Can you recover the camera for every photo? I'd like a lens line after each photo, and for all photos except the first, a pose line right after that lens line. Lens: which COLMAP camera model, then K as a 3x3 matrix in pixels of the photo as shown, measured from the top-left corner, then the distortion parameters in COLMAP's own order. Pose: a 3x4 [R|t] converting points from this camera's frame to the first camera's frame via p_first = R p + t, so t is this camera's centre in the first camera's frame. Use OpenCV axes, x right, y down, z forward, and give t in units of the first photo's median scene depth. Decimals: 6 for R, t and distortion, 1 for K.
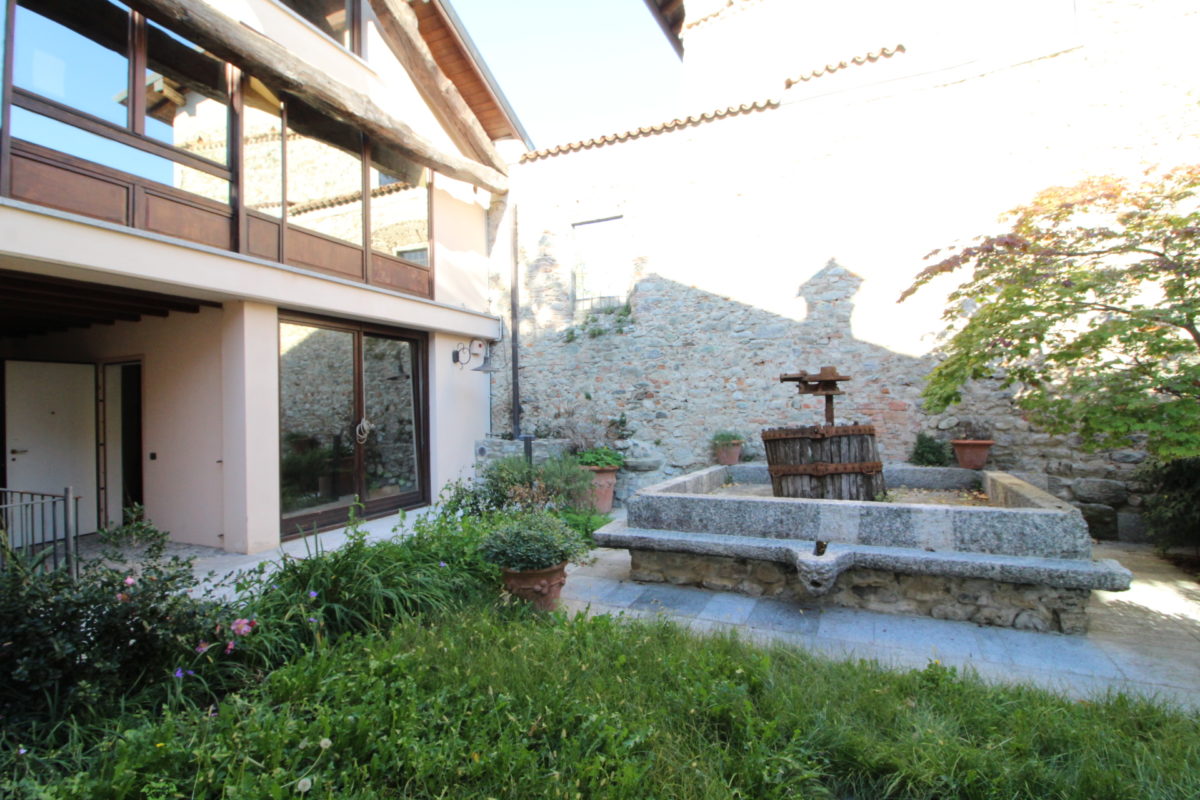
lens RADIAL K [[556.5, 0, 600.0], [0, 556.5, 400.0], [0, 0, 1]] dist [-0.000929, -0.012971]
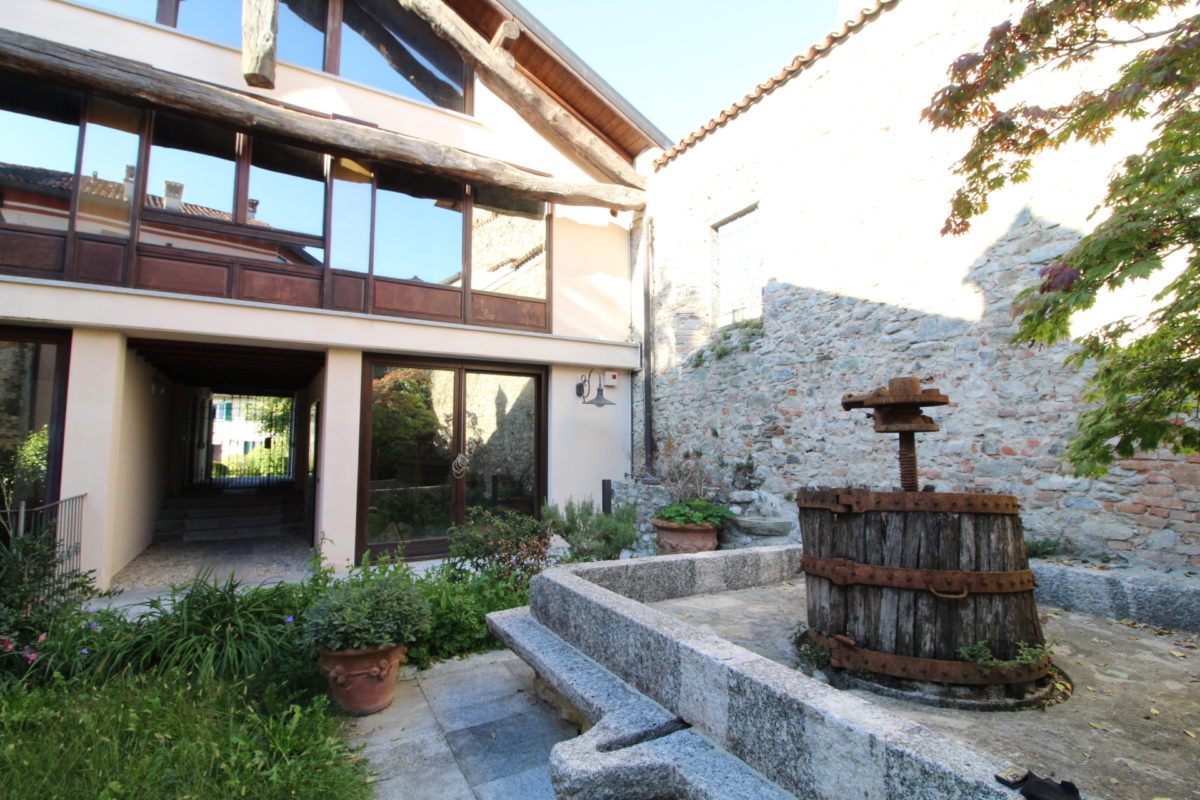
lens RADIAL K [[556.5, 0, 600.0], [0, 556.5, 400.0], [0, 0, 1]] dist [-0.000929, -0.012971]
pose [[0.814810, -0.030440, -0.578929, 0.322477], [-0.006952, 0.998036, -0.062261, -0.002670], [0.579687, 0.054756, 0.812998, 0.265628]]
